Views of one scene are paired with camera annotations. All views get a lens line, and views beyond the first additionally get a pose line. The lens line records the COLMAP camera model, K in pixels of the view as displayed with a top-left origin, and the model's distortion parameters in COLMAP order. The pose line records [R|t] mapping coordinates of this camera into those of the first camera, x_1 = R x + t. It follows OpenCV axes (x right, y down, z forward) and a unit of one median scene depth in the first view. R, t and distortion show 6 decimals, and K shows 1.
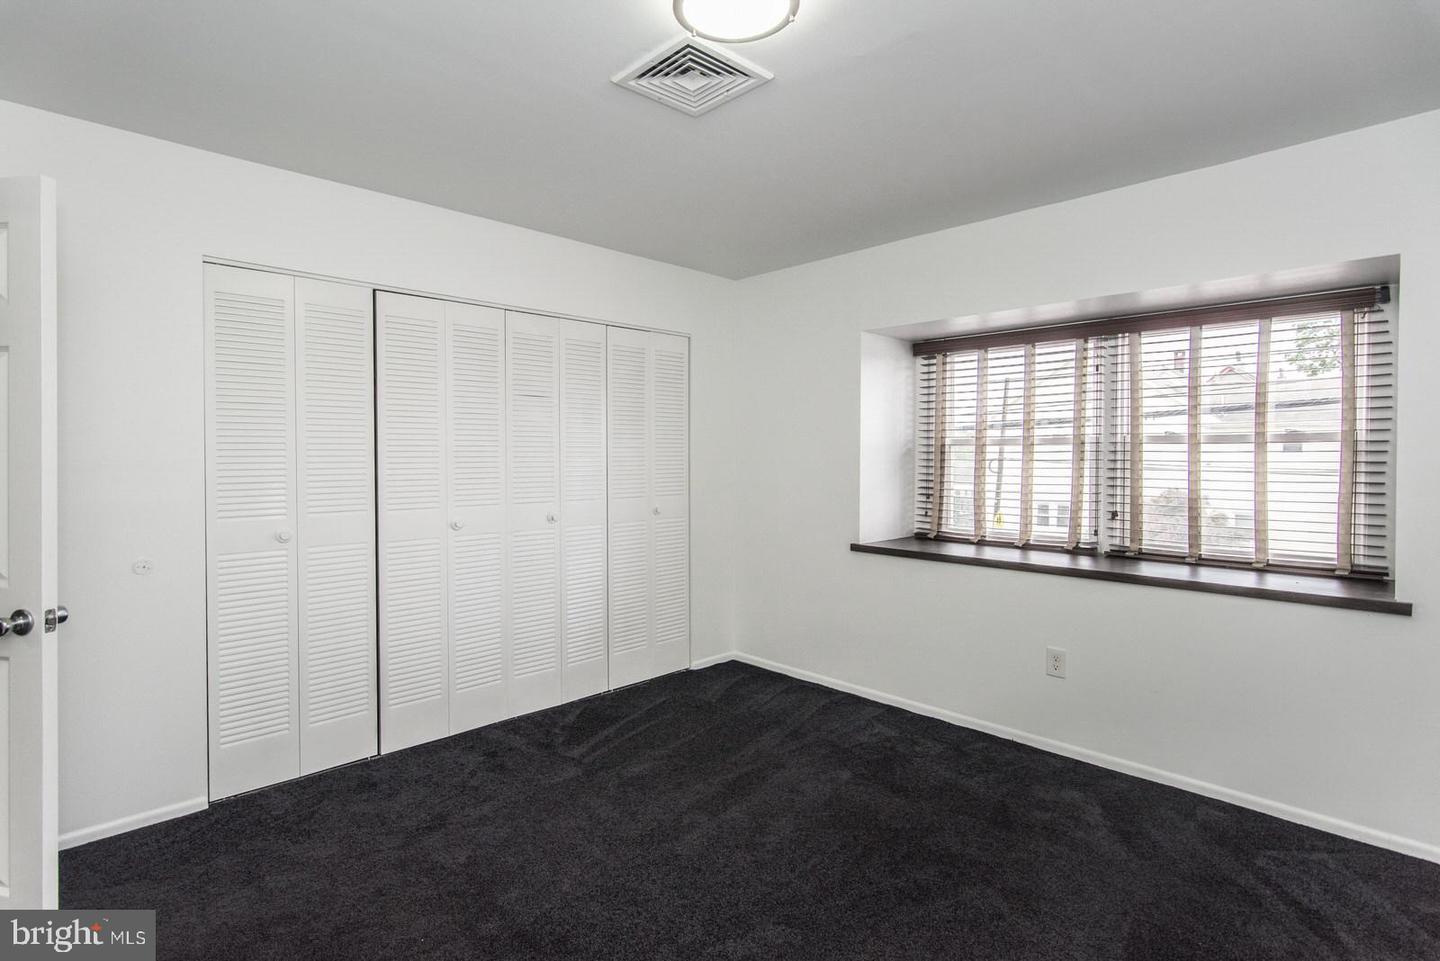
lens RADIAL K [[716.4, 0, 711.6], [0, 716.4, 472.0], [0, 0, 1]] dist [0.000045, 0.000352]
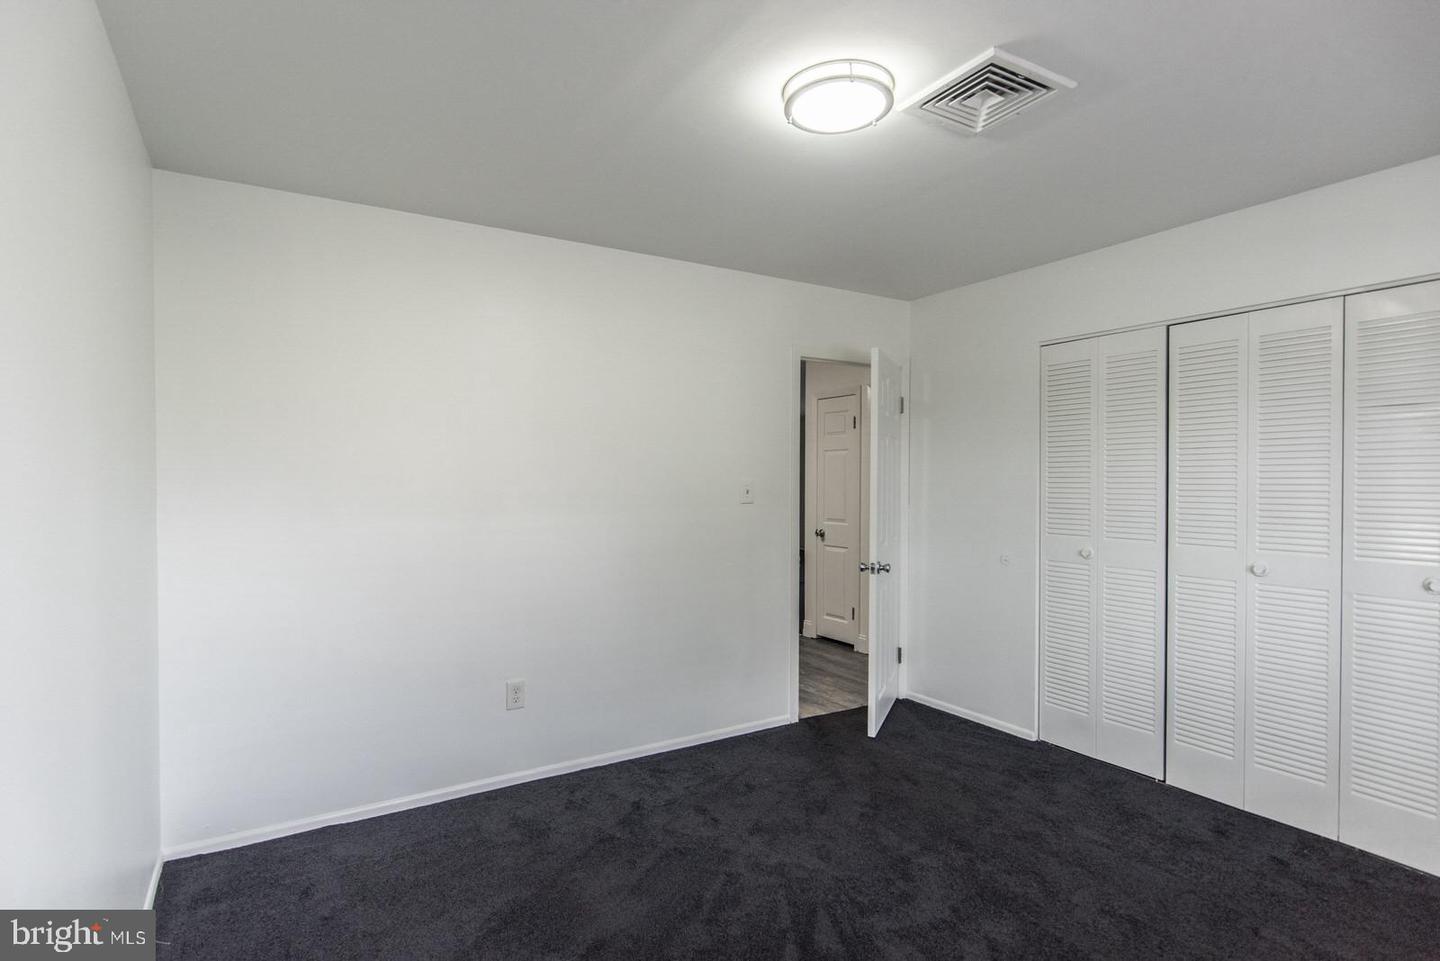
lens RADIAL K [[729.5, 0, 703.5], [0, 729.5, 484.2], [0, 0, 1]] dist [-0.000977, 0.000453]
pose [[-0.226734, 0.006791, -0.973933, 0.575565], [-0.026269, 0.999569, 0.013085, -0.019490], [0.973602, 0.028551, -0.226458, 0.490074]]
